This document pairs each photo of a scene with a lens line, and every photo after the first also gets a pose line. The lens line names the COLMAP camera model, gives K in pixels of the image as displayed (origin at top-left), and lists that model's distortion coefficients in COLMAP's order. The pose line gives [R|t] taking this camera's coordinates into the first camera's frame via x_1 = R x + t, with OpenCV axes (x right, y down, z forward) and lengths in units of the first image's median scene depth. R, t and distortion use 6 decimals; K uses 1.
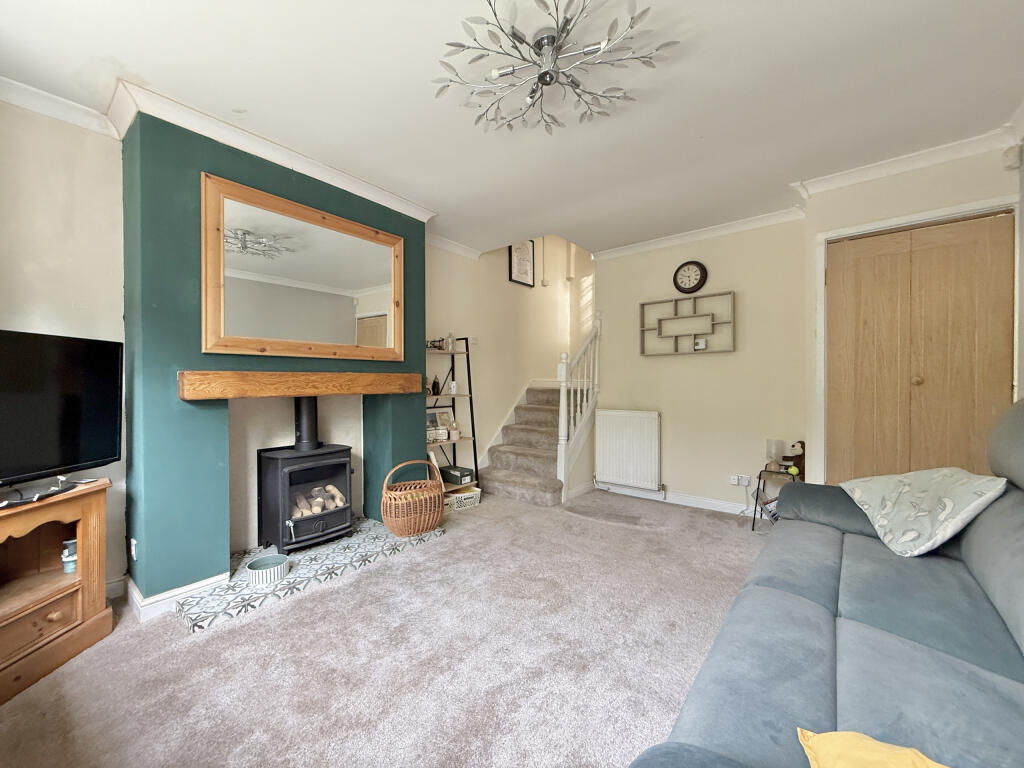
lens RADIAL K [[415.7, 0, 512.0], [0, 415.7, 384.0], [0, 0, 1]] dist [-0.000734, 0.000114]
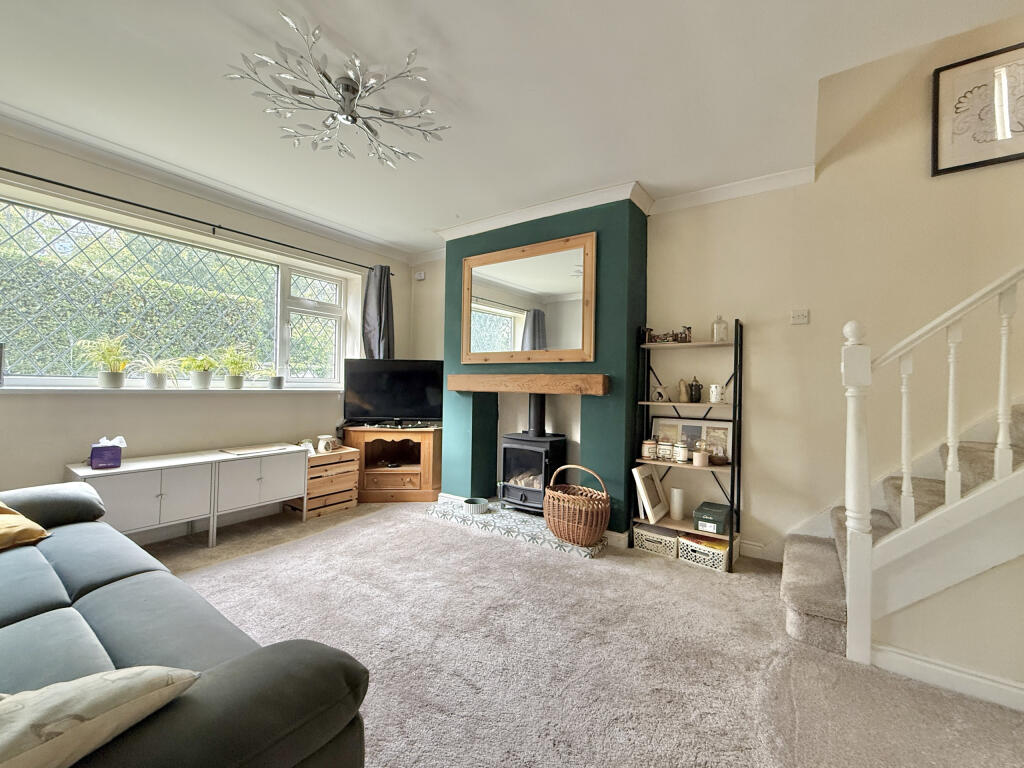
lens RADIAL K [[413.2, 0, 480.9], [0, 413.2, 380.9], [0, 0, 1]] dist [-0.000176, 0.000048]
pose [[0.037546, 0.003583, -0.999288, 0.798073], [-0.019794, 0.999800, 0.002841, -0.009219], [0.999099, 0.019674, 0.037609, 0.841958]]
